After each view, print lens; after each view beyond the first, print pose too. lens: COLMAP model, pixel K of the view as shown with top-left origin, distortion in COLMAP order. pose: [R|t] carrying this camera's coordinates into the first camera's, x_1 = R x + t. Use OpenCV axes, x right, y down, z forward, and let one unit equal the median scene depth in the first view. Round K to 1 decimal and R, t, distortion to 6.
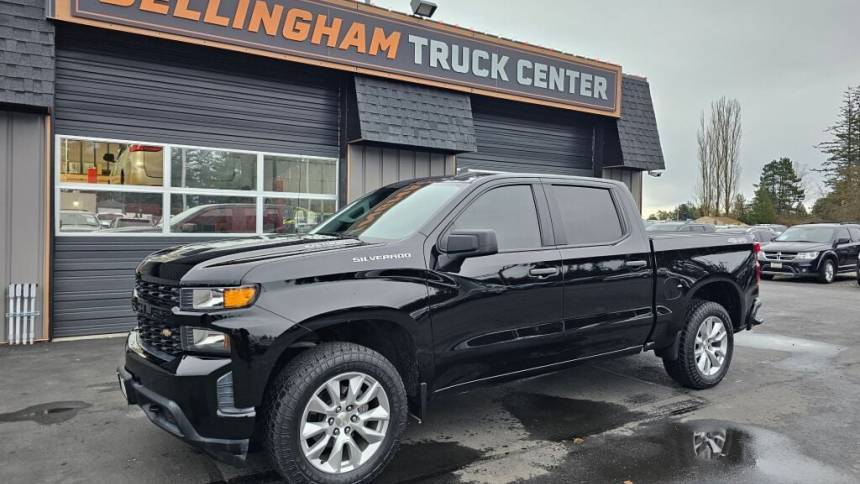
lens RADIAL K [[570.4, 0, 435.4], [0, 570.4, 239.6], [0, 0, 1]] dist [0.045182, -0.043132]
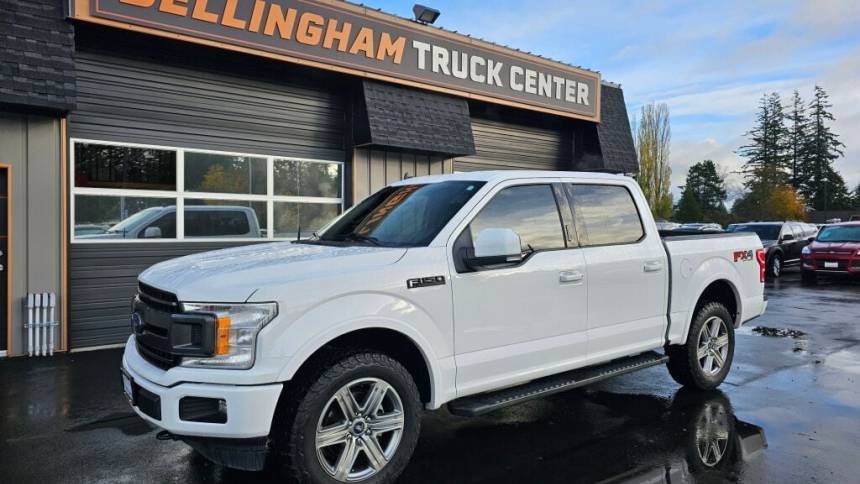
lens RADIAL K [[570.4, 0, 427.0], [0, 570.4, 244.3], [0, 0, 1]] dist [0.045182, -0.043132]
pose [[0.995368, -0.014471, 0.095038, -0.116159], [0.014074, 0.999889, 0.004853, -0.000350], [-0.095098, -0.003493, 0.995462, -0.014708]]
